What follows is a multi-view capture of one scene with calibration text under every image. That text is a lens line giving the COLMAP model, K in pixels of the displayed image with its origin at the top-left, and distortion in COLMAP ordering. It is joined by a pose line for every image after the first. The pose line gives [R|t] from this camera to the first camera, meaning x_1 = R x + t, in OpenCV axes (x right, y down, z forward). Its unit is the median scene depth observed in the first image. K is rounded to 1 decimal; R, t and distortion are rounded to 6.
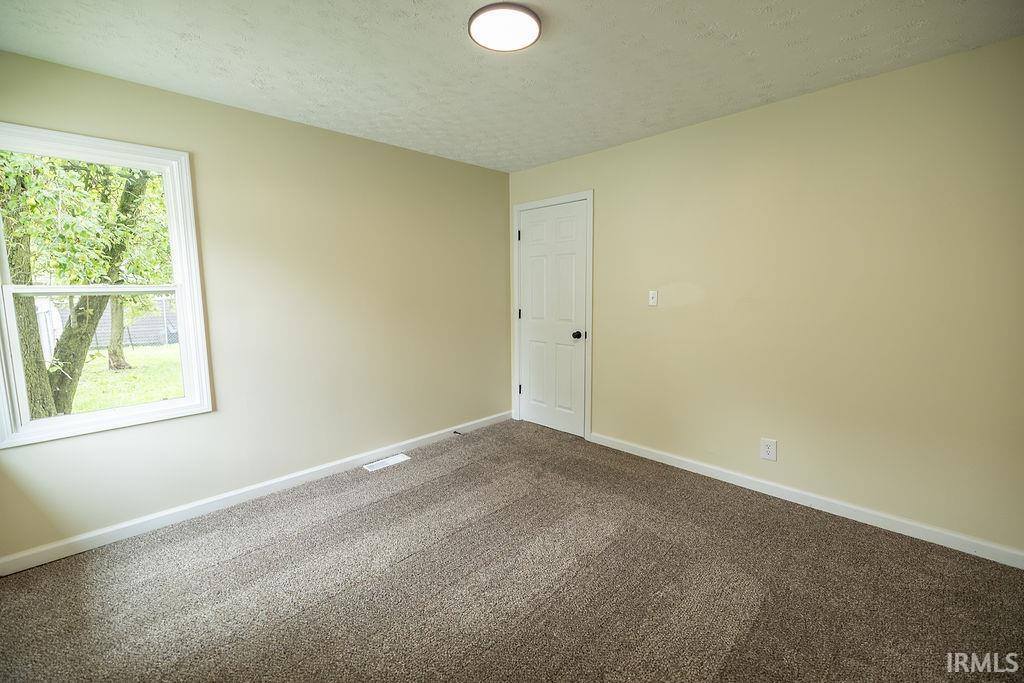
lens RADIAL K [[443.3, 0, 513.1], [0, 443.3, 340.8], [0, 0, 1]] dist [0.002532, 0.000063]
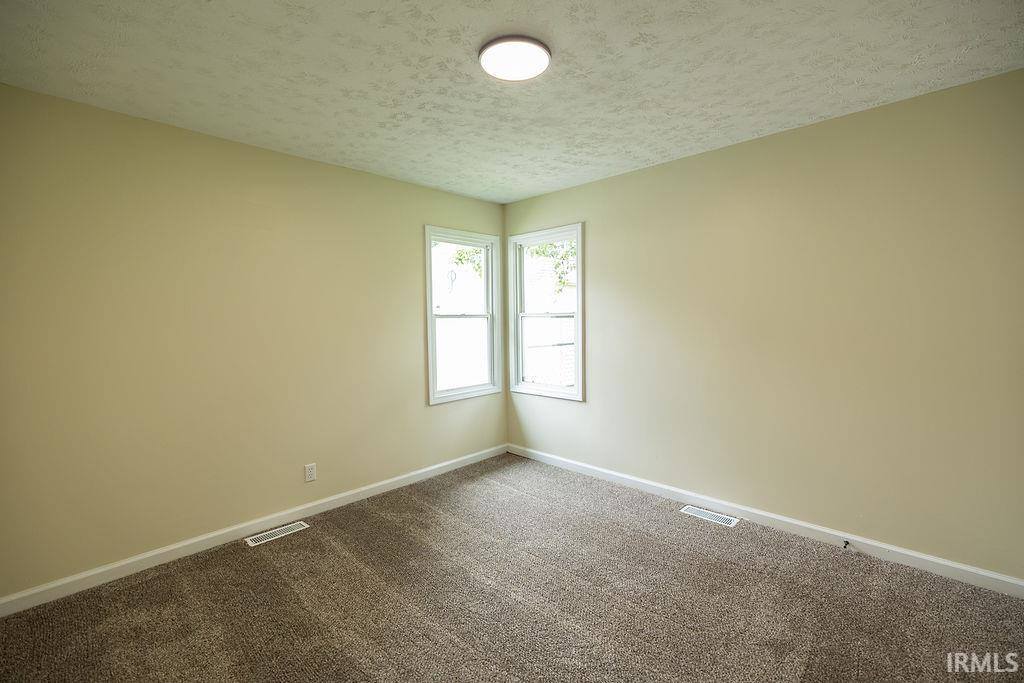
lens RADIAL K [[443.3, 0, 513.1], [0, 443.3, 340.8], [0, 0, 1]] dist [0.002532, 0.000063]
pose [[0.026179, 0.066390, -0.997450, 0.582283], [-0.115529, 0.991307, 0.062949, -0.078175], [0.992959, 0.113586, 0.033622, 0.594681]]
